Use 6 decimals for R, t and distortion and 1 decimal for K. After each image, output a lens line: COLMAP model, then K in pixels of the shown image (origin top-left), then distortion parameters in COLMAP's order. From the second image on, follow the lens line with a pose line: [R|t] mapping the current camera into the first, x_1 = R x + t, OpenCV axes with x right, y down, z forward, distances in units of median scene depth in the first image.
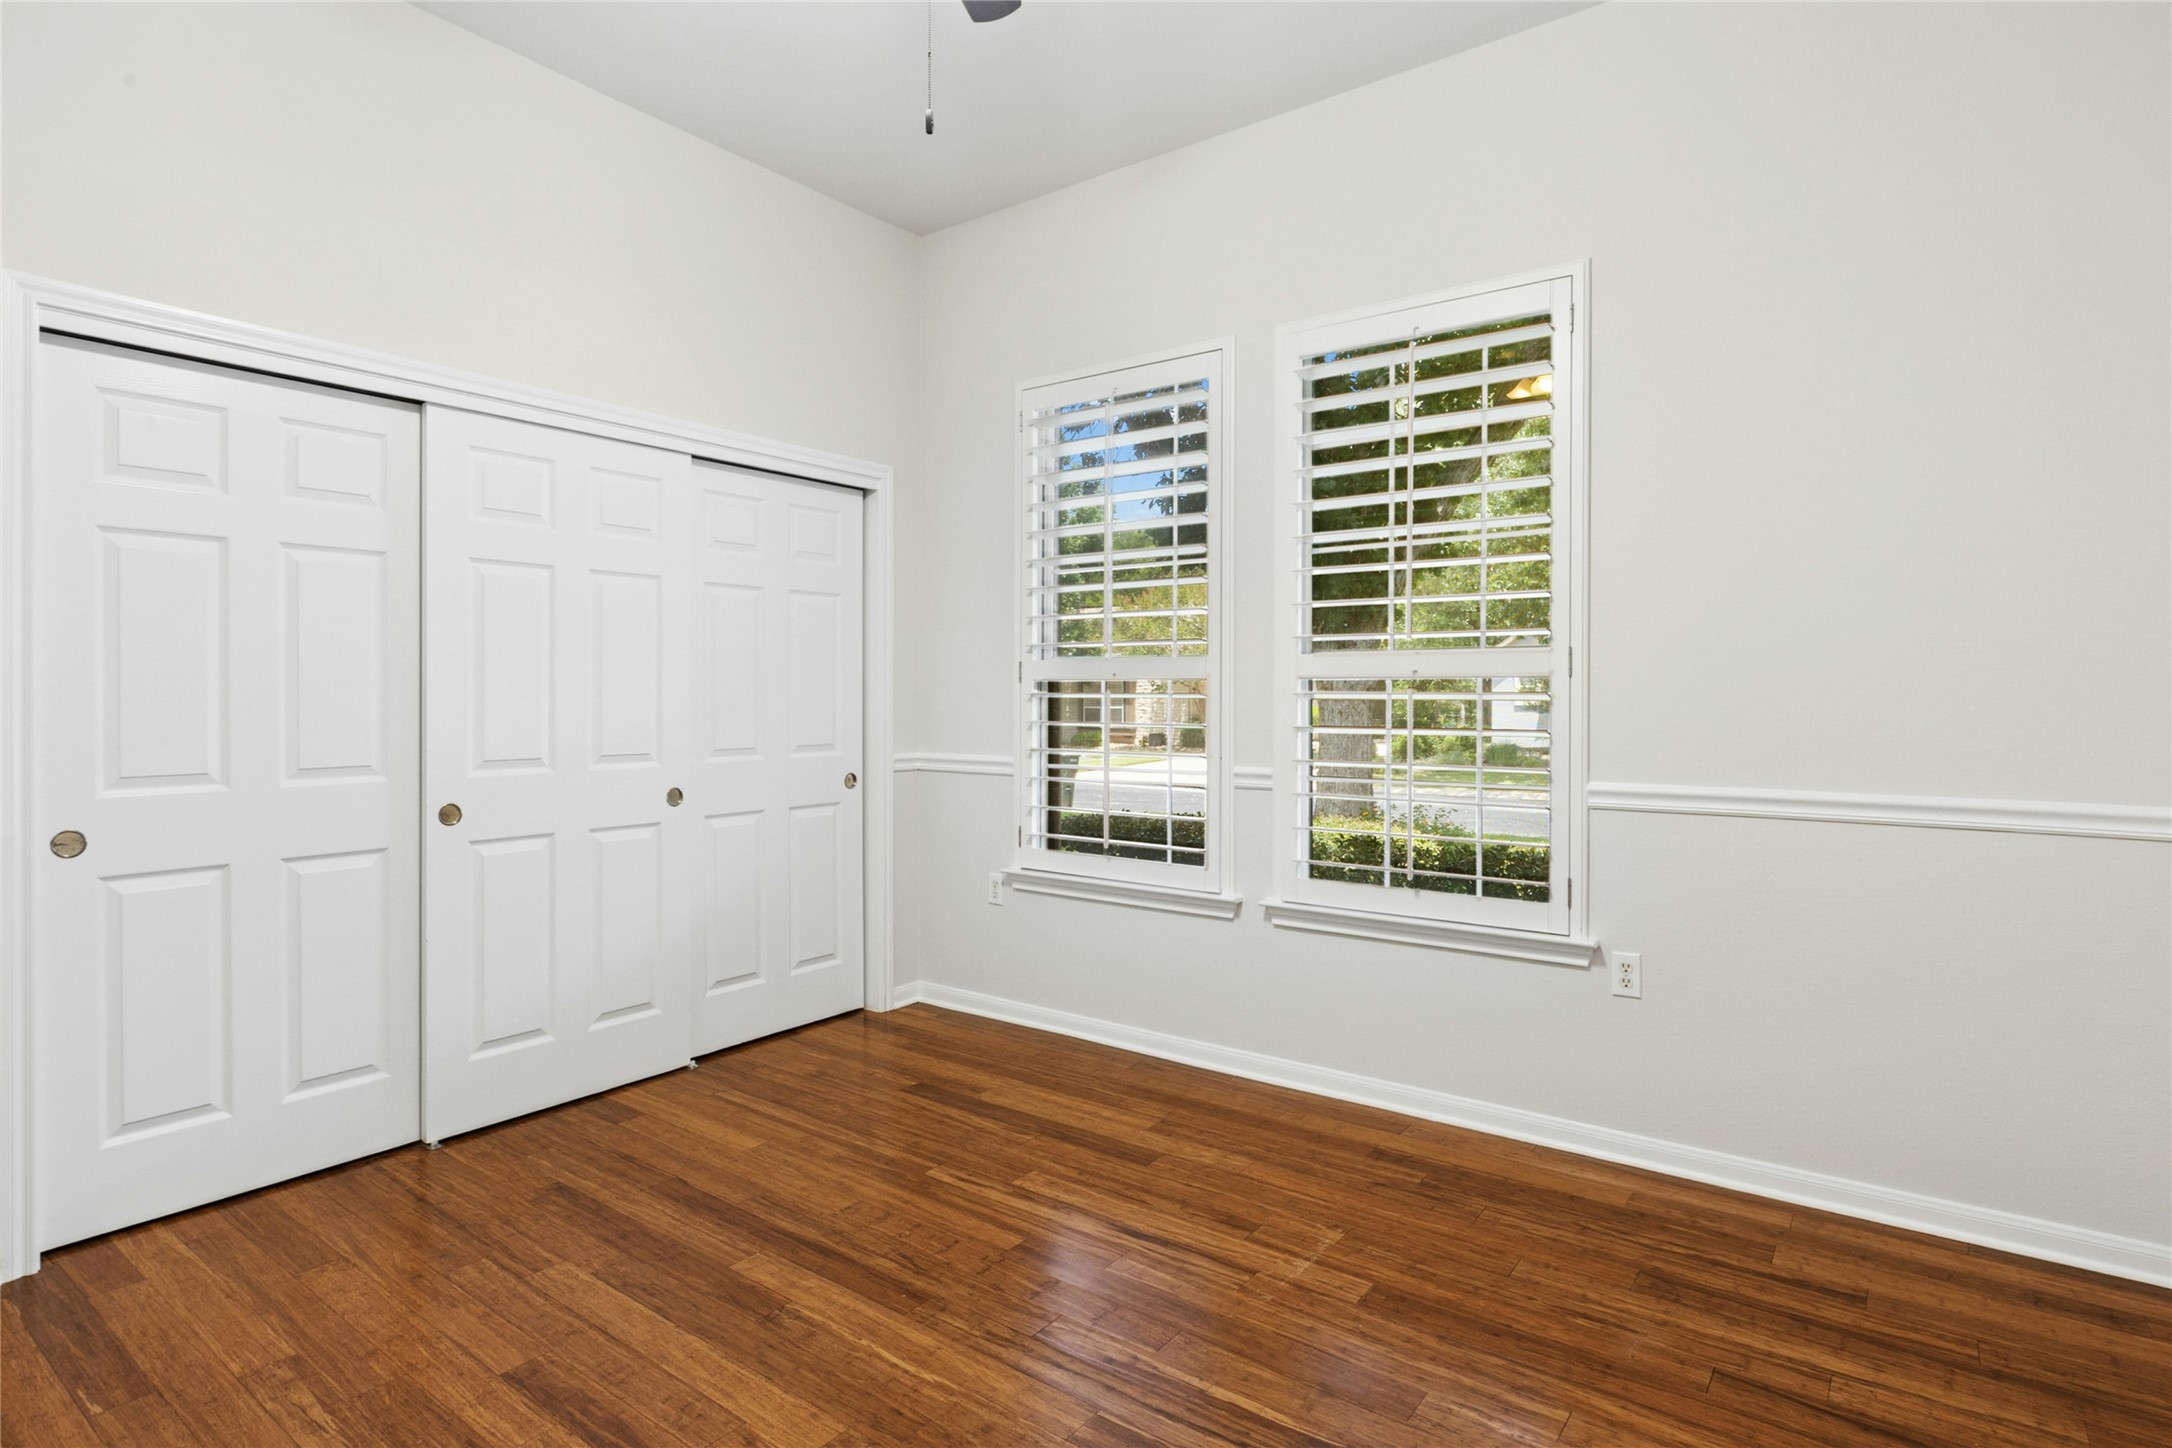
lens RADIAL K [[1155.3, 0, 1082.0], [0, 1155.3, 707.2], [0, 0, 1]] dist [-0.005065, -0.002489]
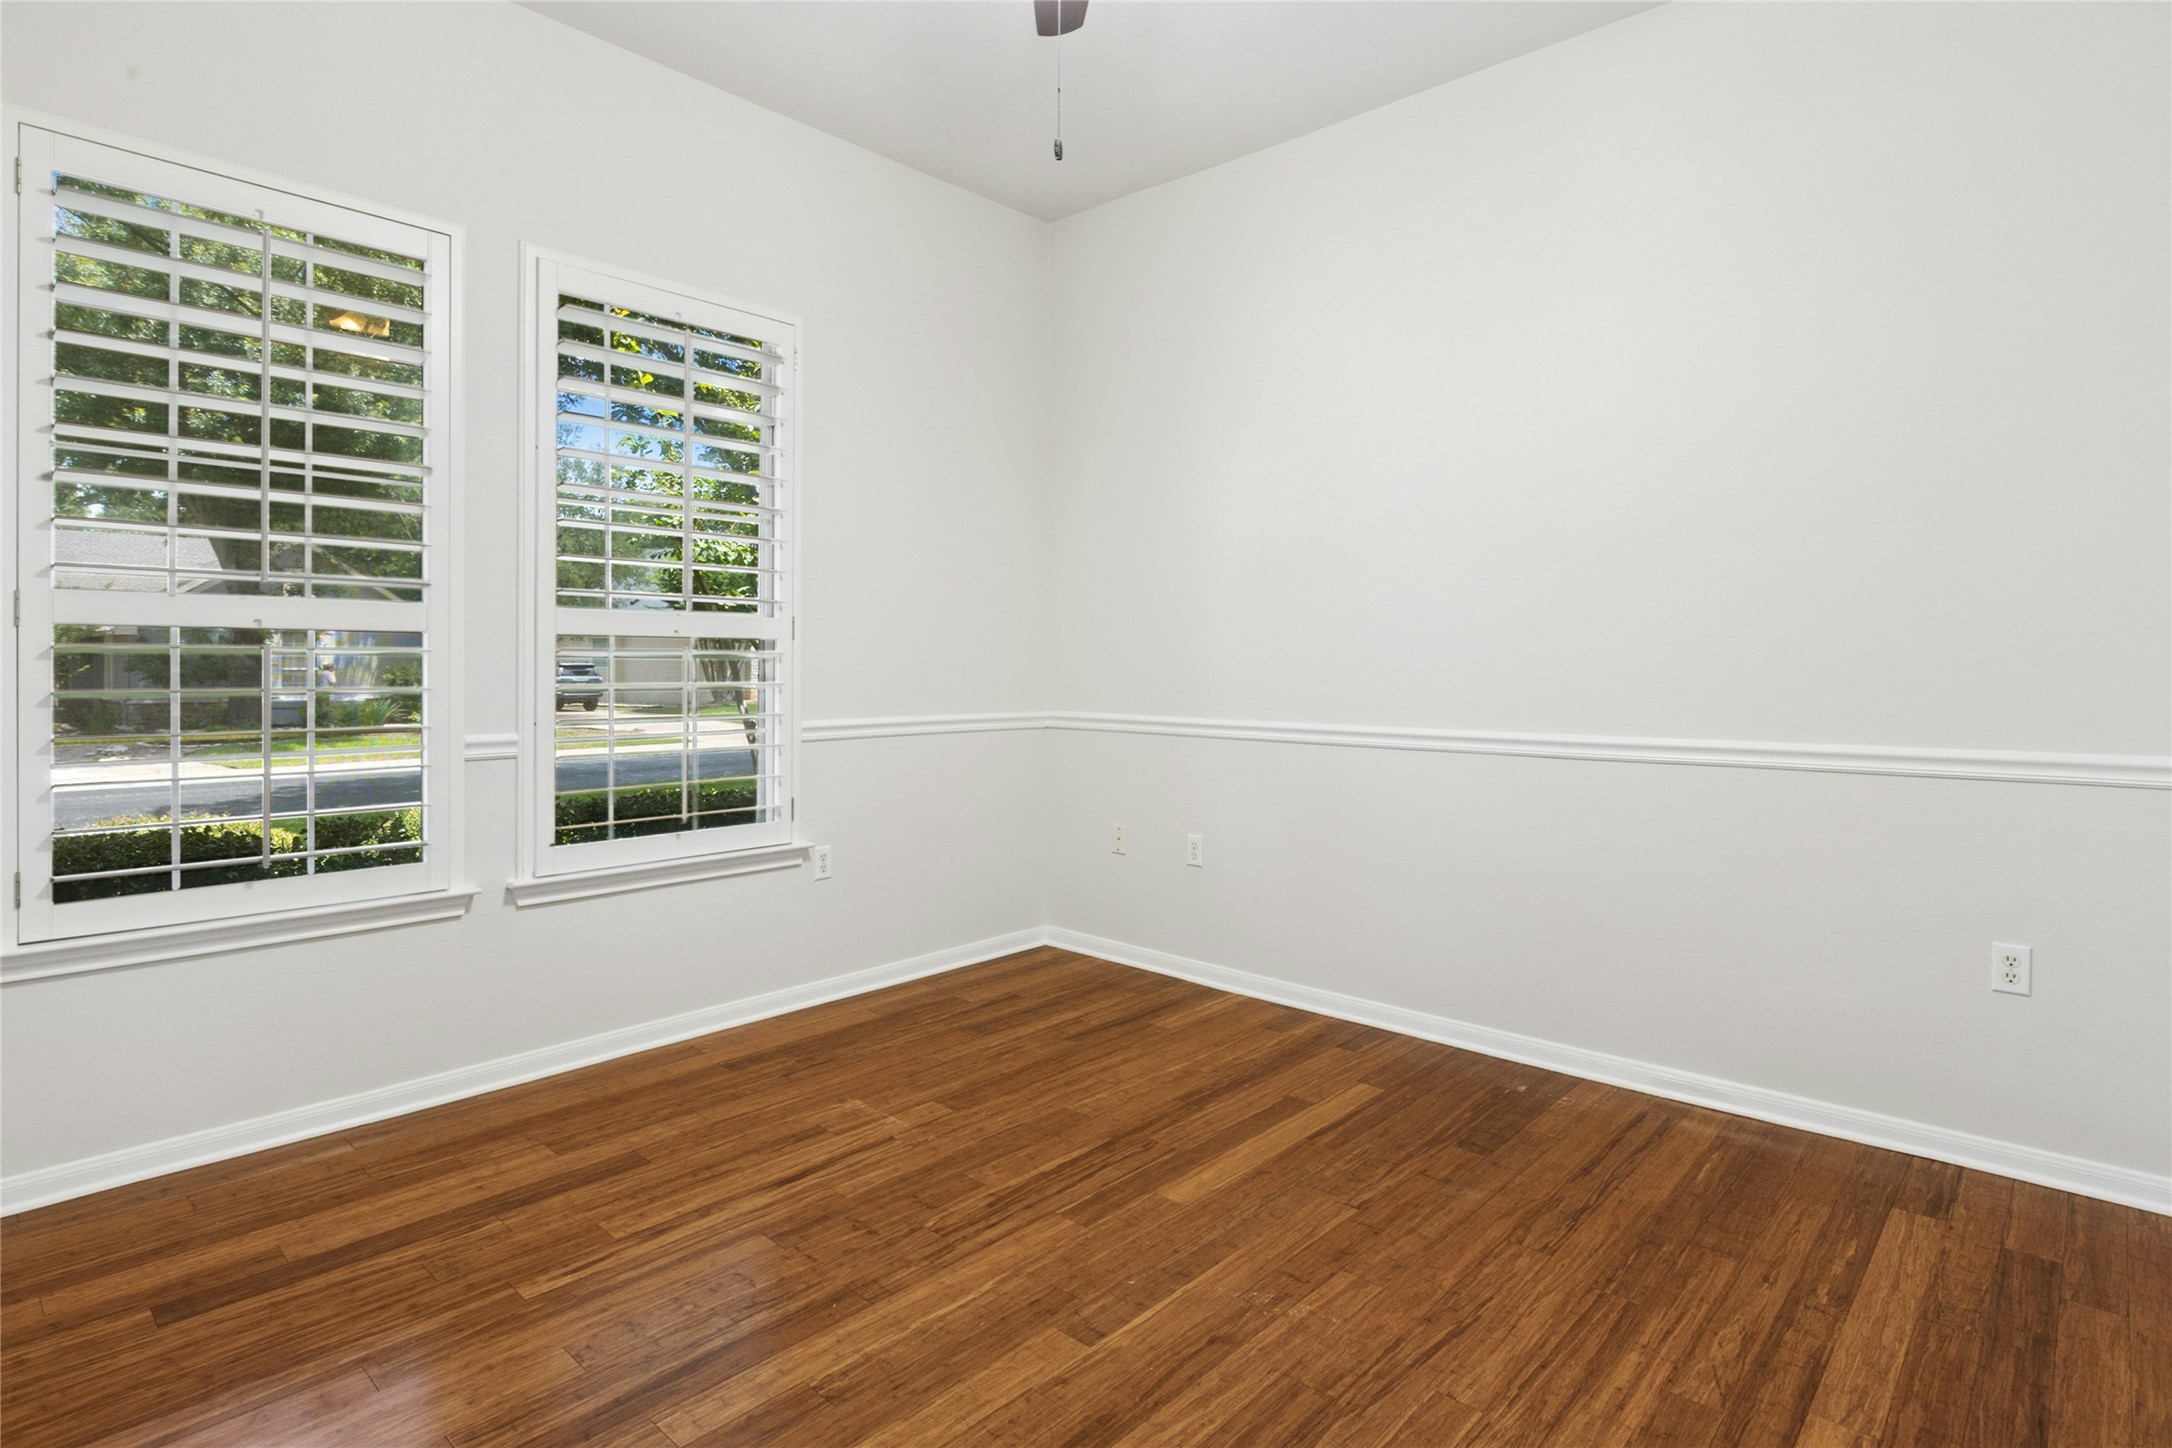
lens RADIAL K [[1155.3, 0, 1140.1], [0, 1155.3, 668.7], [0, 0, 1]] dist [-0.005065, -0.002489]
pose [[0.033709, -0.011329, 0.999367, -0.869687], [-0.002268, 0.999932, 0.011412, -0.011200], [-0.999429, -0.002651, 0.033681, 0.588735]]
